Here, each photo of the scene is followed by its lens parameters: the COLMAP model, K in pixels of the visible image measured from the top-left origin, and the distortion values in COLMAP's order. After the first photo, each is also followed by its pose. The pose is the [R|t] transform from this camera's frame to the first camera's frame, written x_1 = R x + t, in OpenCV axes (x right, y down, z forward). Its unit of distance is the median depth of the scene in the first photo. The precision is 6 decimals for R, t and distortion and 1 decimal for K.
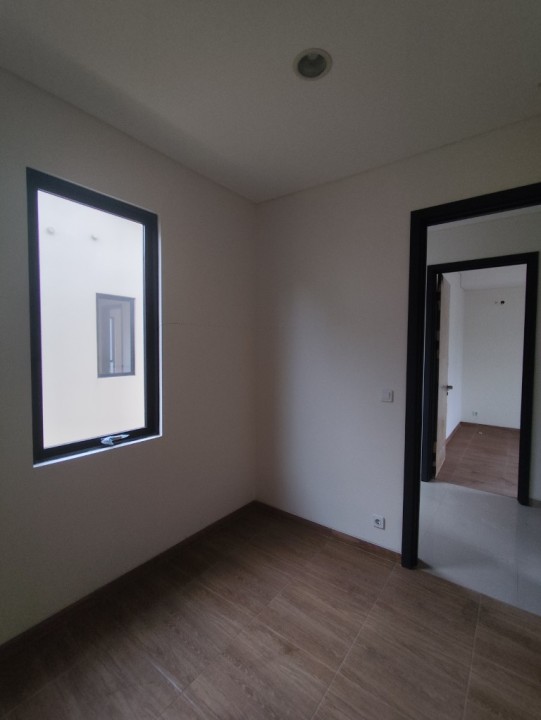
lens RADIAL K [[328.4, 0, 270.5], [0, 328.4, 360.0], [0, 0, 1]] dist [0.001054, -0.001477]
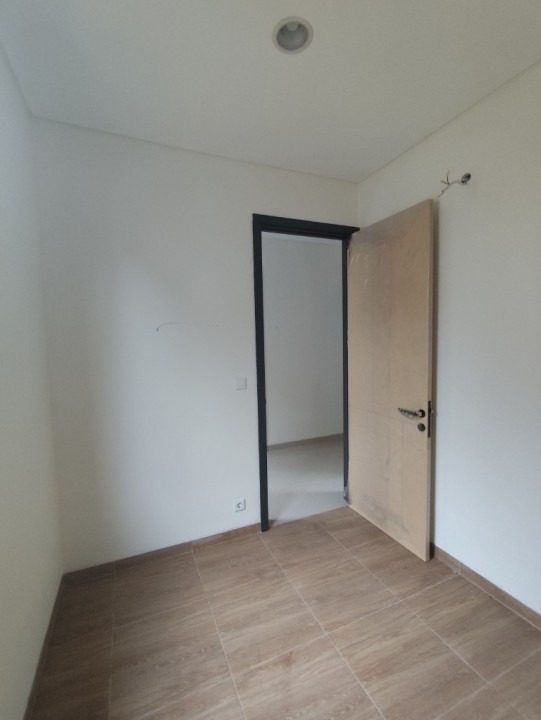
lens RADIAL K [[328.4, 0, 270.5], [0, 328.4, 360.0], [0, 0, 1]] dist [0.001054, -0.001477]
pose [[0.491846, -0.077549, 0.867222, -0.648790], [0.064681, 0.996528, 0.052427, -0.019260], [-0.868276, 0.030307, 0.495154, 0.506687]]
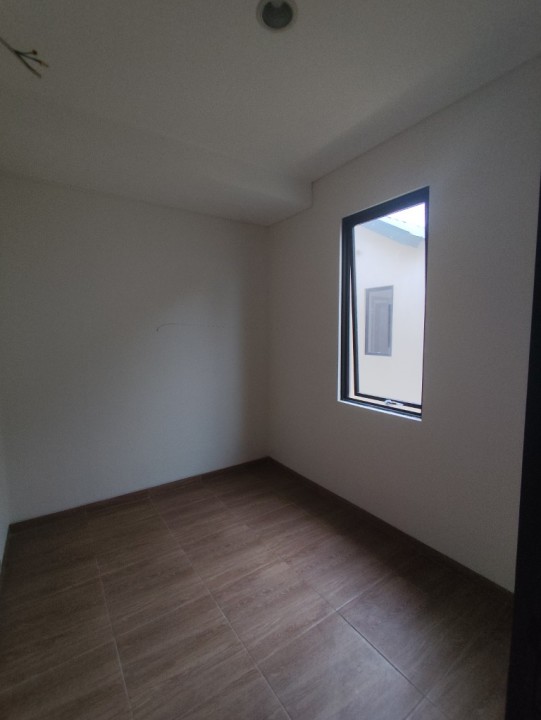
lens RADIAL K [[328.4, 0, 270.5], [0, 328.4, 360.0], [0, 0, 1]] dist [0.001054, -0.001477]
pose [[-0.320774, 0.074037, -0.944258, 0.872742], [-0.040720, 0.994940, 0.091844, -0.017076], [0.946280, 0.067912, -0.316136, 1.091505]]
